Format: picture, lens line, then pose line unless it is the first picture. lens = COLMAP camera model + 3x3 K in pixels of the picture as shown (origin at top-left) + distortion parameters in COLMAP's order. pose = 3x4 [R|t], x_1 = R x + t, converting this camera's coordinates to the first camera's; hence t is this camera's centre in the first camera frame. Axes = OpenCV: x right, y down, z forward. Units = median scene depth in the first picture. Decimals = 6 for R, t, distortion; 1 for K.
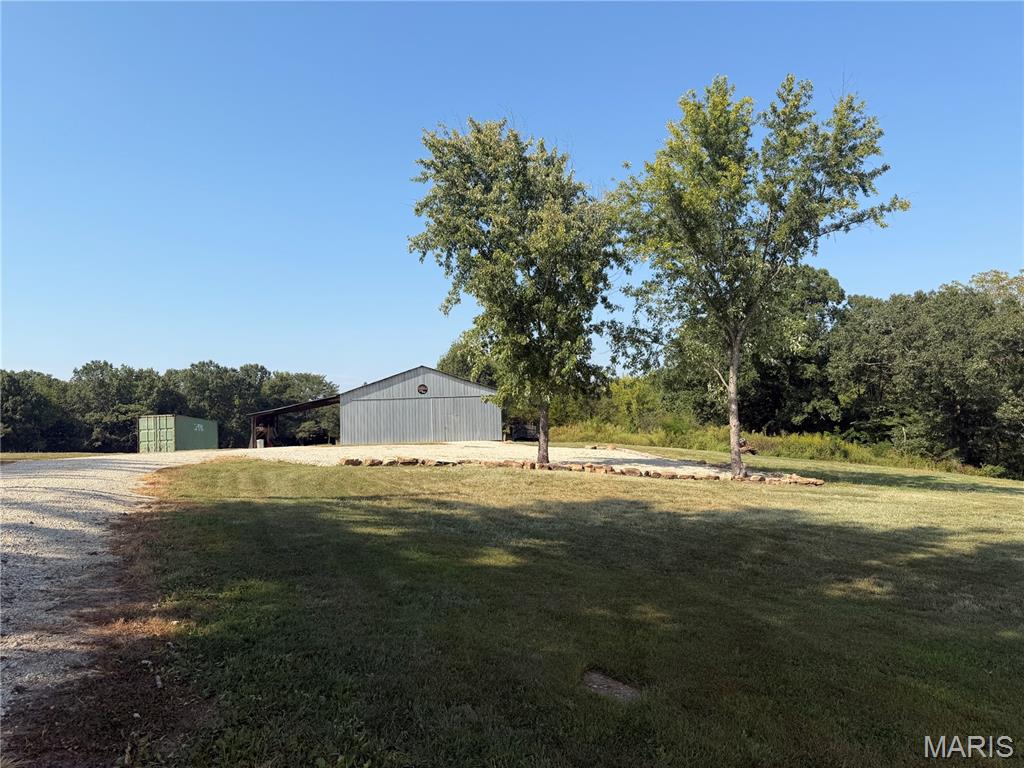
lens RADIAL K [[703.3, 0, 518.0], [0, 703.3, 385.4], [0, 0, 1]] dist [0.091911, -0.140444]
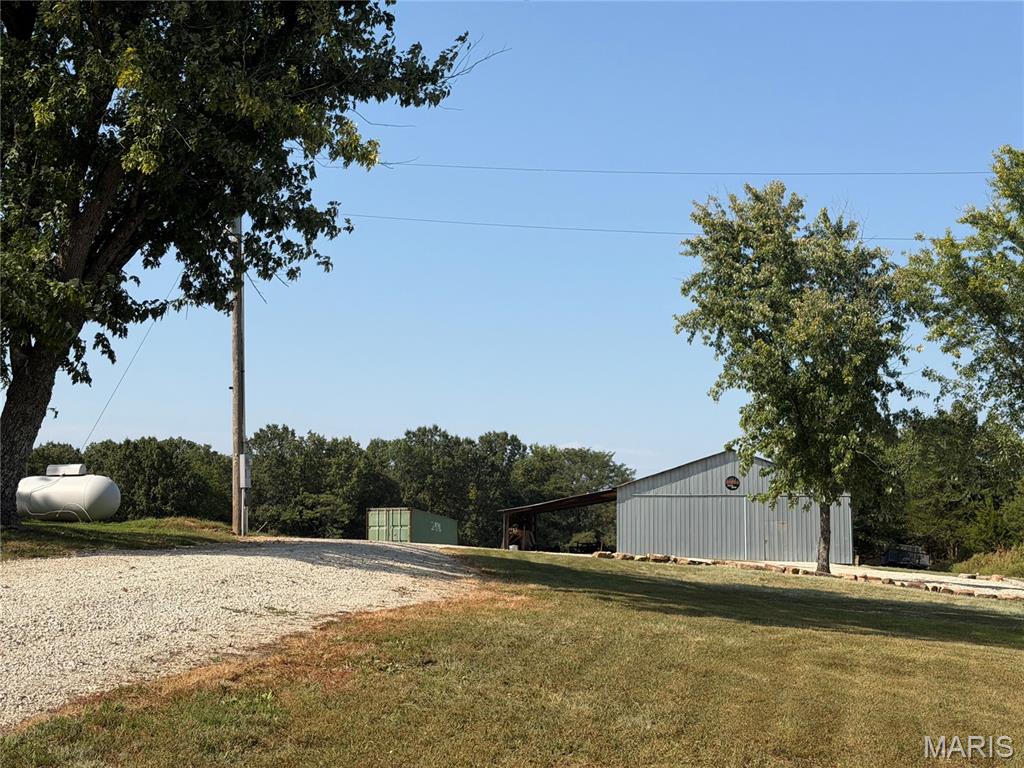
lens RADIAL K [[1409.5, 0, 515.9], [0, 1409.5, 398.5], [0, 0, 1]] dist [0.134089, 0.021271]
pose [[0.942140, 0.005197, -0.335178, 0.129183], [-0.022462, 0.998611, -0.047654, -0.006558], [0.334465, 0.052426, 0.940949, -0.382479]]
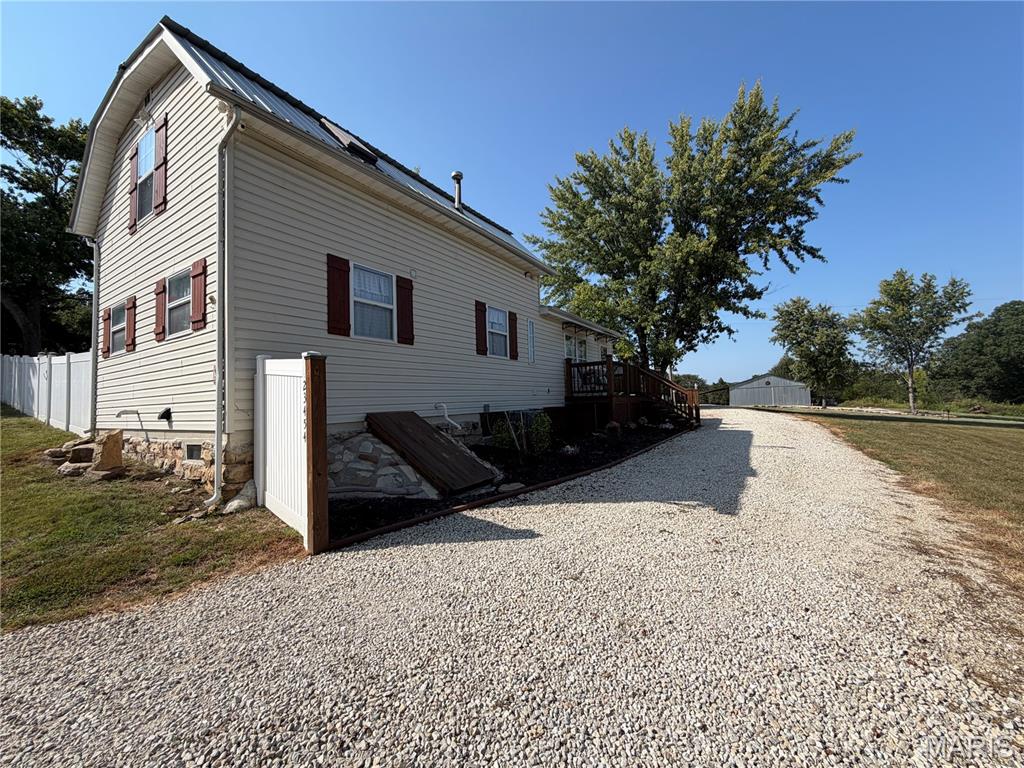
lens RADIAL K [[406.5, 0, 512.0], [0, 406.5, 384.0], [0, 0, 1]] dist [0.000345, 0.000072]
pose [[0.785578, -0.025573, -0.618234, 0.031595], [0.032154, 0.999483, -0.000487, -0.018881], [0.617927, -0.019496, 0.785994, -0.579886]]
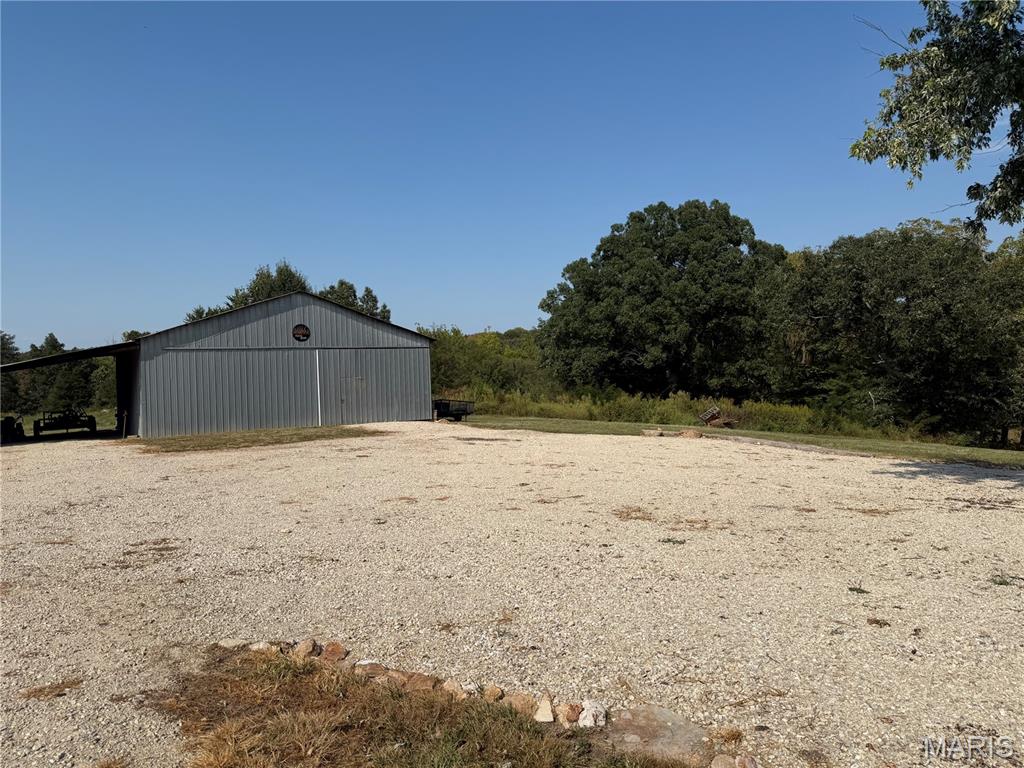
lens RADIAL K [[719.4, 0, 511.6], [0, 719.4, 384.7], [0, 0, 1]] dist [0.184618, -0.299427]
pose [[0.931498, -0.004160, 0.363724, -0.191405], [-0.015070, 0.998635, 0.050017, 0.015246], [-0.363435, -0.052072, 0.930163, 0.390324]]
